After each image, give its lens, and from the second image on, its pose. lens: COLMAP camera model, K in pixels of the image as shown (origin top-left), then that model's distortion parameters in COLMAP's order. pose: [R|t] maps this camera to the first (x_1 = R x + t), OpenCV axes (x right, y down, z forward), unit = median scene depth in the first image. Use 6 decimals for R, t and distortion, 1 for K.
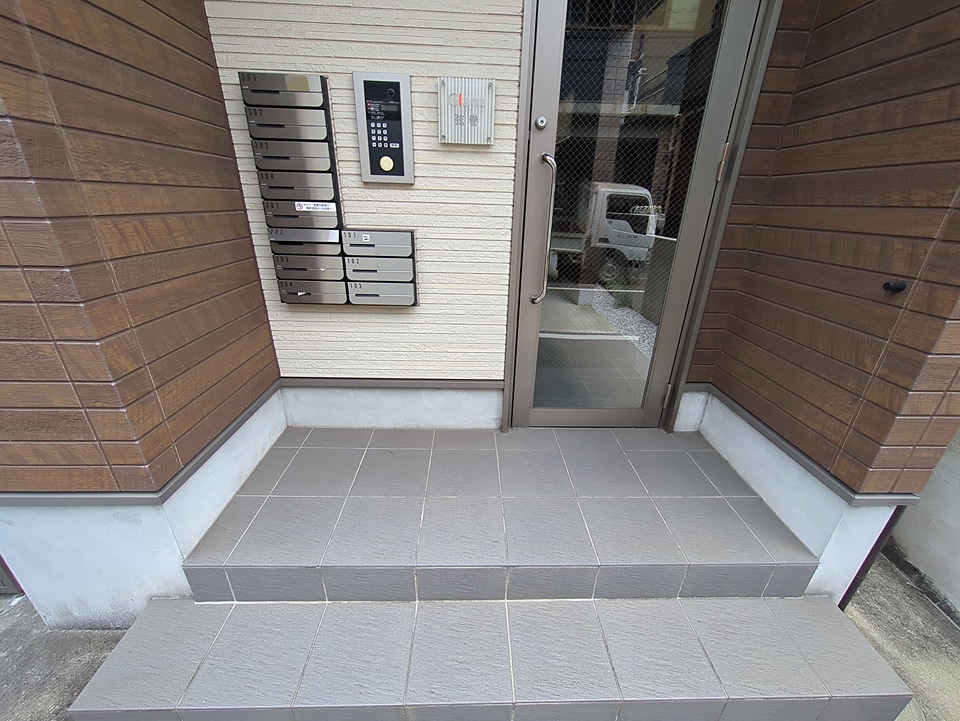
lens RADIAL K [[375.7, 0, 483.4], [0, 375.7, 360.5], [0, 0, 1]] dist [-0.001984, 0.000591]
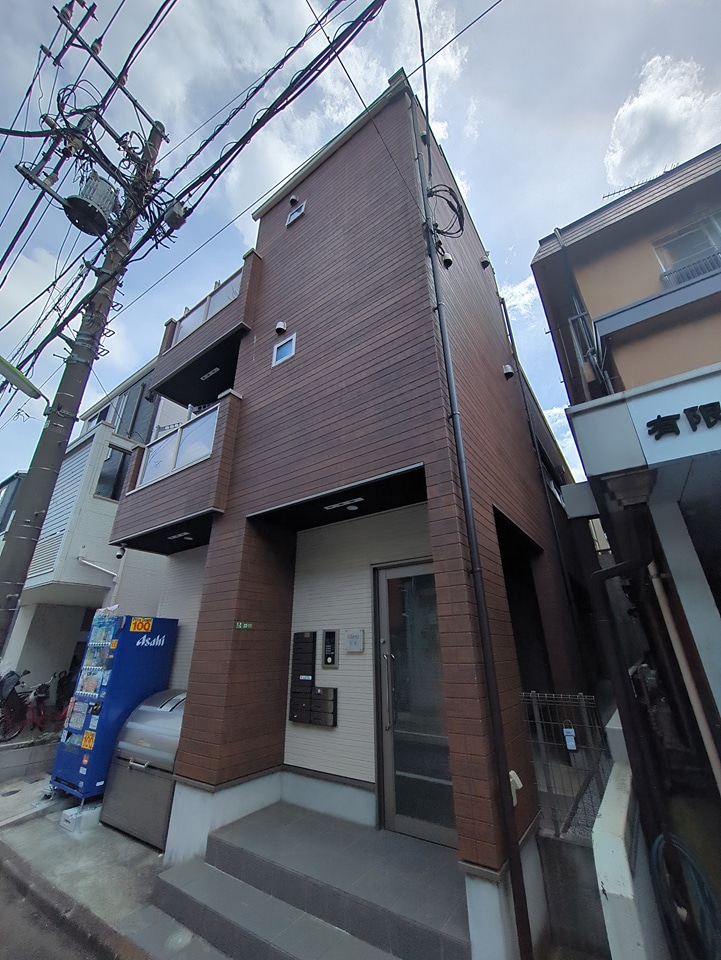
lens RADIAL K [[375.7, 0, 360.0], [0, 375.7, 485.5], [0, 0, 1]] dist [-0.001984, 0.000591]
pose [[0.795358, -0.274541, -0.540401, 1.662072], [-0.210277, 0.711204, -0.670800, 0.316806], [0.568498, 0.647160, 0.507932, -0.987765]]
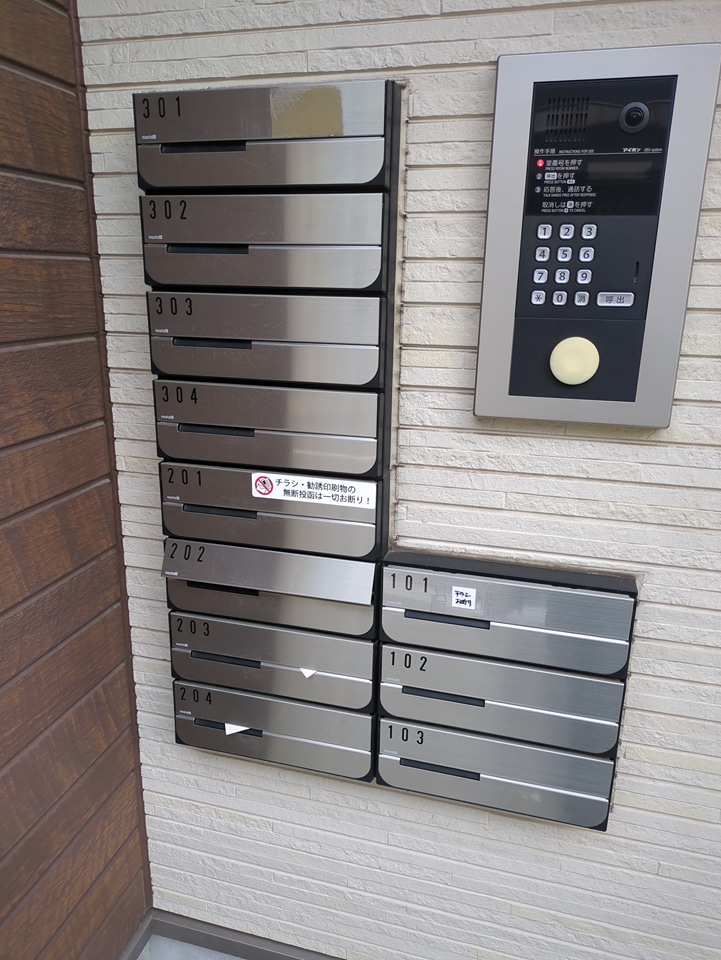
lens RADIAL K [[711.9, 0, 354.1], [0, 711.9, 487.2], [0, 0, 1]] dist [0.019949, -0.026560]
pose [[0.955208, 0.071453, -0.287181, -0.258810], [-0.104916, 0.989147, -0.102859, -0.367954], [0.276715, 0.128381, 0.952338, 0.479994]]
